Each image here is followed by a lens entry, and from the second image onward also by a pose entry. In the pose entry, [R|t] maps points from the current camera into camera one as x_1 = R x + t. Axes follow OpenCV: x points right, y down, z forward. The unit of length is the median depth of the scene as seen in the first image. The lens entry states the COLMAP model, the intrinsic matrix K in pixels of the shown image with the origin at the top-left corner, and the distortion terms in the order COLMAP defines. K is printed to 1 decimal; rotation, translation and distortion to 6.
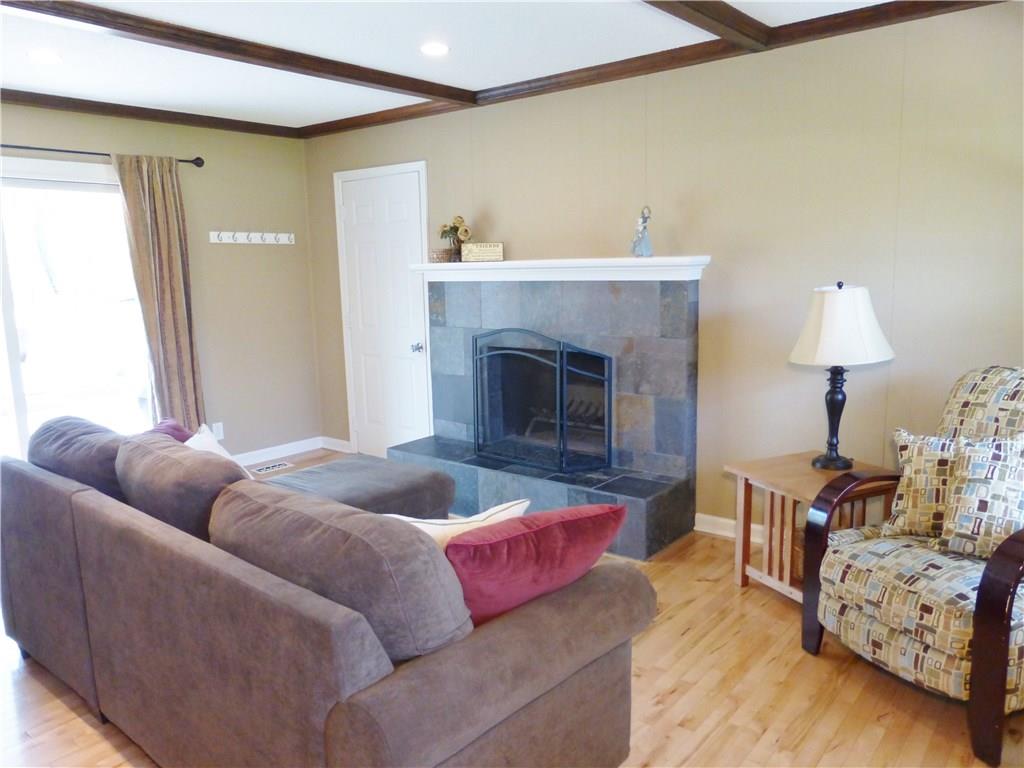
lens RADIAL K [[761.7, 0, 512.0], [0, 761.7, 384.0], [0, 0, 1]] dist [-0.067480, 0.091117]
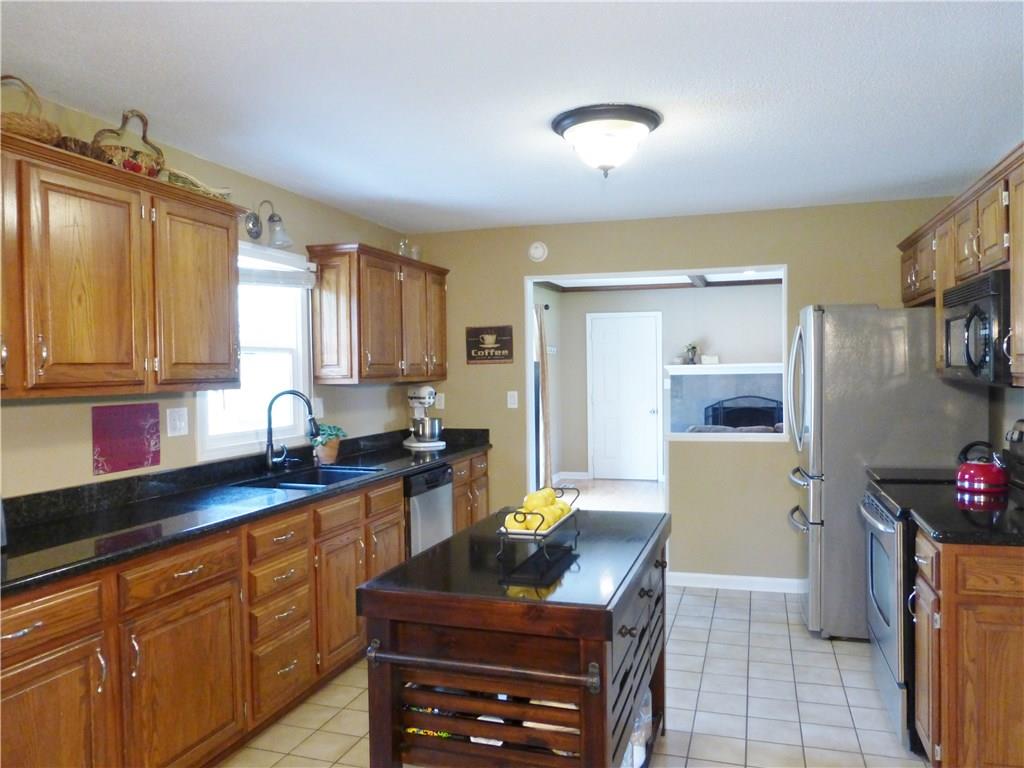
lens RADIAL K [[761.7, 0, 512.0], [0, 761.7, 384.0], [0, 0, 1]] dist [-0.067480, 0.091117]
pose [[0.930156, 0.001793, 0.367161, -1.171677], [0.052355, 0.989122, -0.137463, 0.126846], [-0.363414, 0.147085, 0.919944, -0.592882]]
